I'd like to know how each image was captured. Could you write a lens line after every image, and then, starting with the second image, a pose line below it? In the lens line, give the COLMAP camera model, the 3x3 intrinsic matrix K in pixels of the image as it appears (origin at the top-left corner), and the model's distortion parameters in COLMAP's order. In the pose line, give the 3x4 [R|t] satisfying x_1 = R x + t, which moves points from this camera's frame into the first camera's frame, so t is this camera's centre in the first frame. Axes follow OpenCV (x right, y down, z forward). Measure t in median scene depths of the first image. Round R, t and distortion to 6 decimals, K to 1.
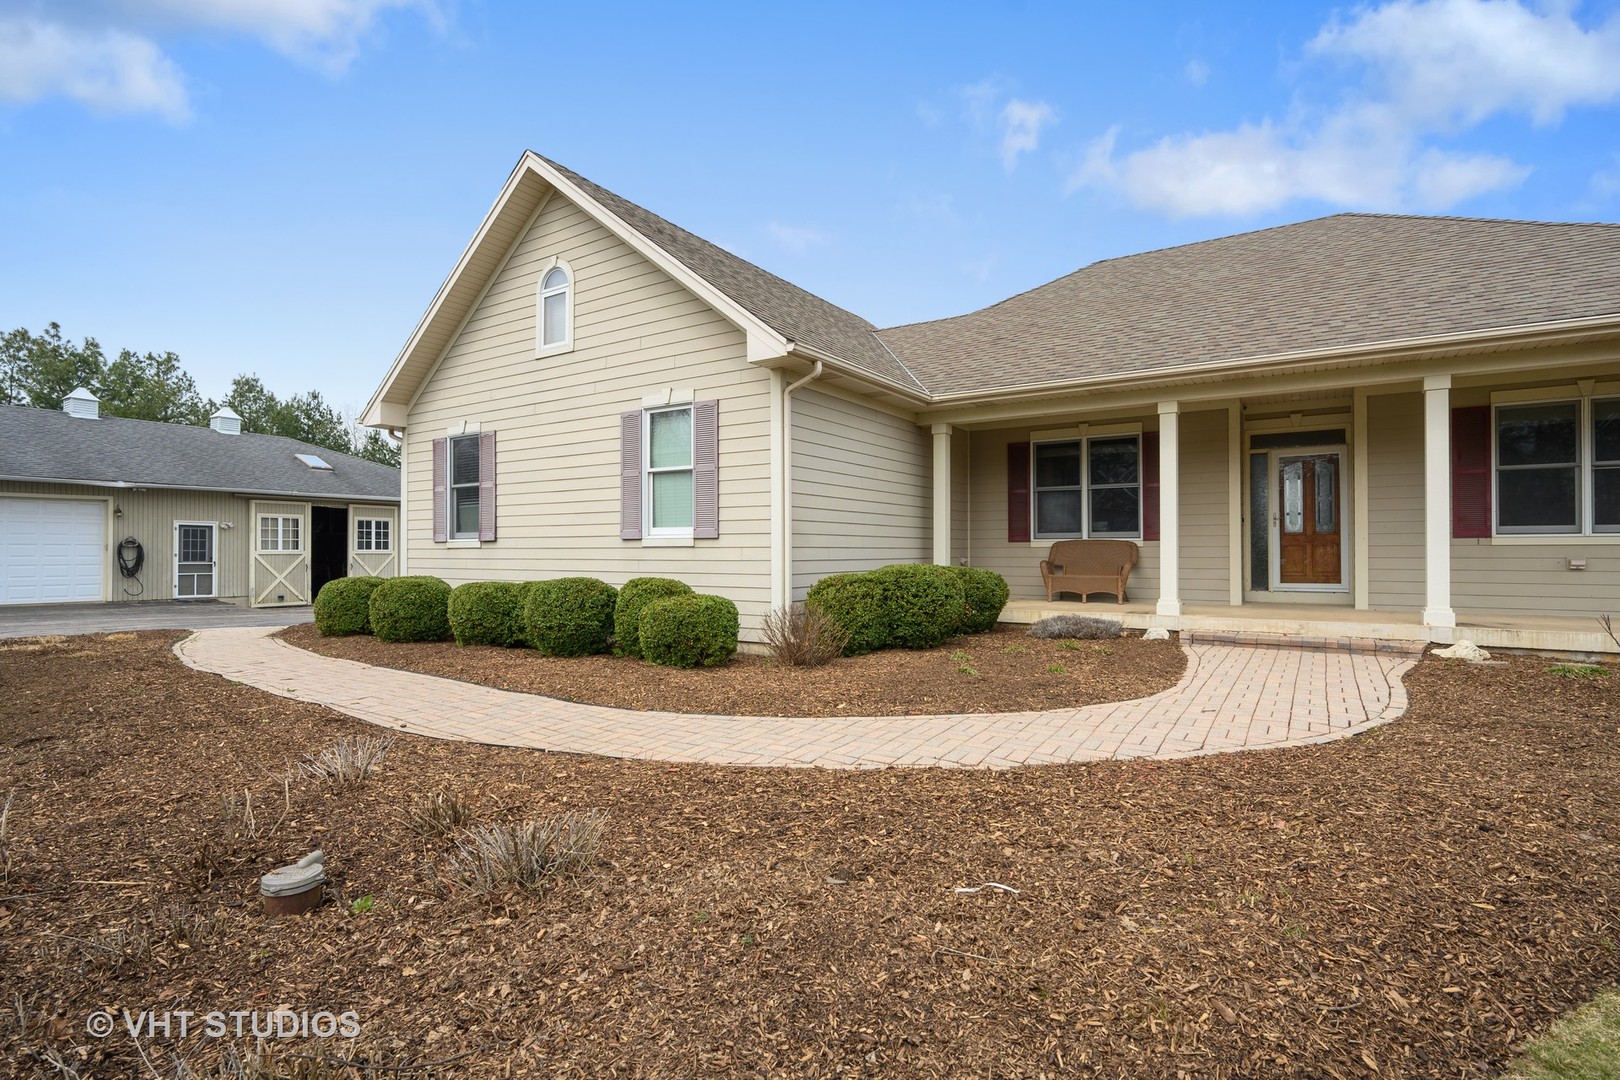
lens RADIAL K [[782.4, 0, 813.5], [0, 782.4, 544.9], [0, 0, 1]] dist [0.011881, 0.000796]
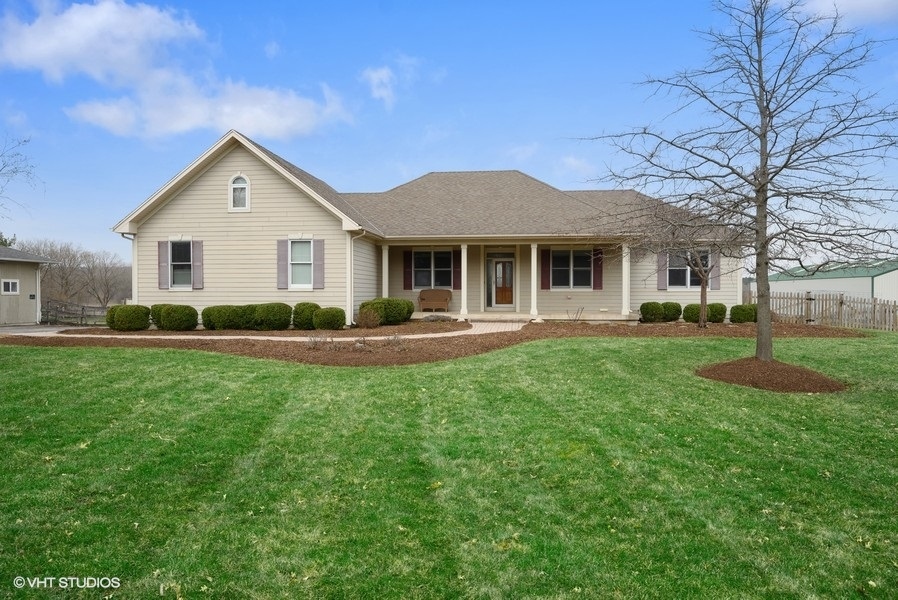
lens RADIAL K [[413.4, 0, 449.4], [0, 413.4, 297.2], [0, 0, 1]] dist [-0.001337, 0.000491]
pose [[0.910604, -0.001919, 0.413274, -0.253001], [-0.005232, 0.999856, 0.016170, -0.002558], [-0.413246, -0.016886, 0.910463, -0.421604]]
